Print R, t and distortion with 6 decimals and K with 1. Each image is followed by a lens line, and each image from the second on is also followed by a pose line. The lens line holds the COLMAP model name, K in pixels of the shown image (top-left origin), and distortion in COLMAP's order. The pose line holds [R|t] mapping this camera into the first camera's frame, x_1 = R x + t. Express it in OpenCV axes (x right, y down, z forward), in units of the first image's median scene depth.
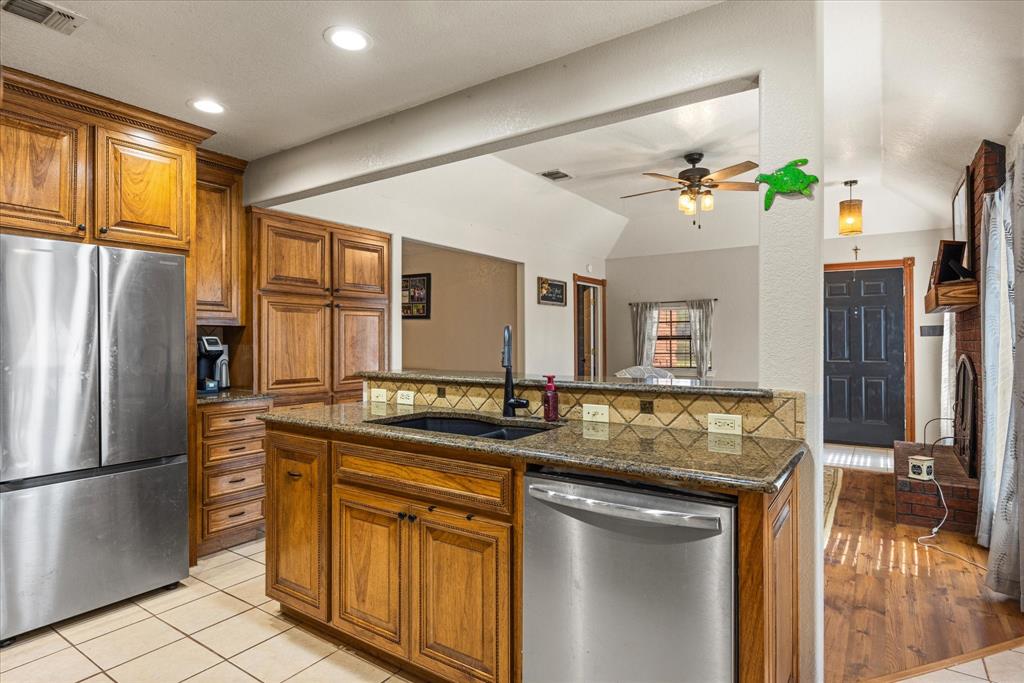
lens RADIAL K [[549.3, 0, 509.6], [0, 549.3, 339.2], [0, 0, 1]] dist [-0.001505, -0.000017]
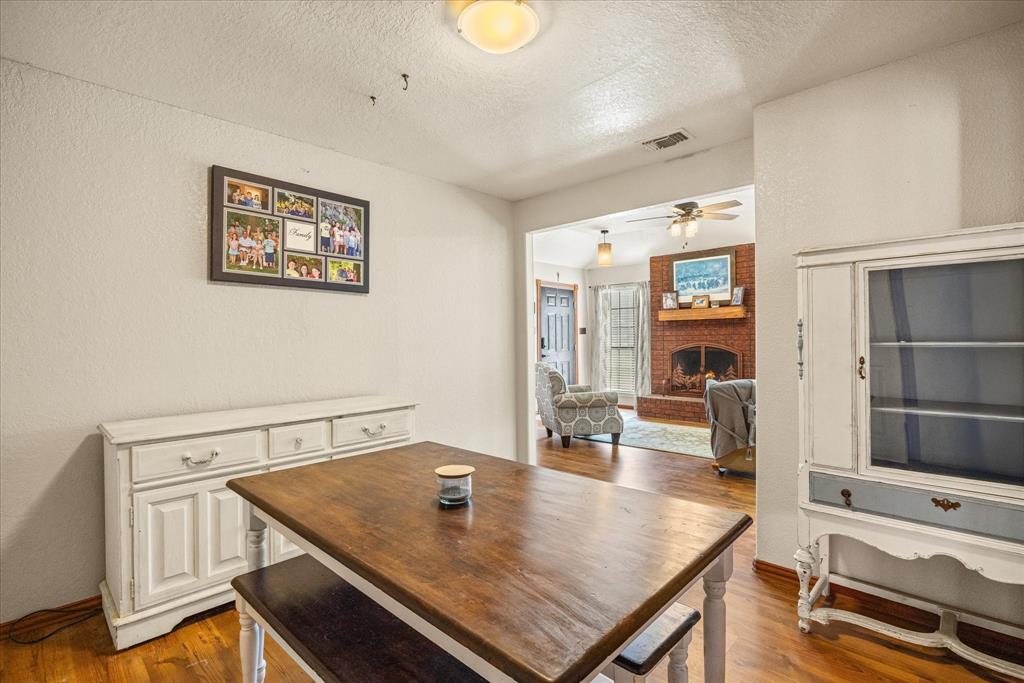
lens RADIAL K [[475.8, 0, 508.4], [0, 475.8, 341.8], [0, 0, 1]] dist [-0.007848, -0.000327]
pose [[0.160363, -0.007261, 0.987031, -0.655386], [0.010575, 0.999928, 0.005638, 0.006330], [-0.987001, 0.009534, 0.160429, 0.962173]]
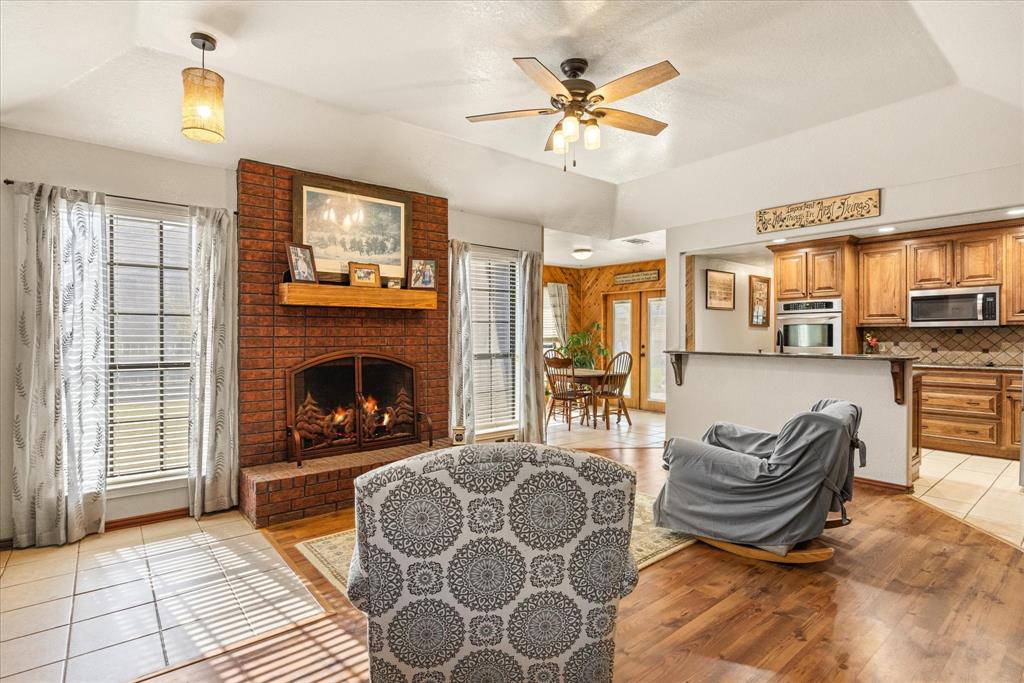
lens RADIAL K [[504.5, 0, 512.1], [0, 504.5, 339.3], [0, 0, 1]] dist [0.001080, 0.000206]
pose [[-0.959704, 0.001127, 0.281011, 0.181421], [0.002508, 0.999986, 0.004557, 0.003108], [-0.281002, 0.005078, -0.959694, 1.269750]]
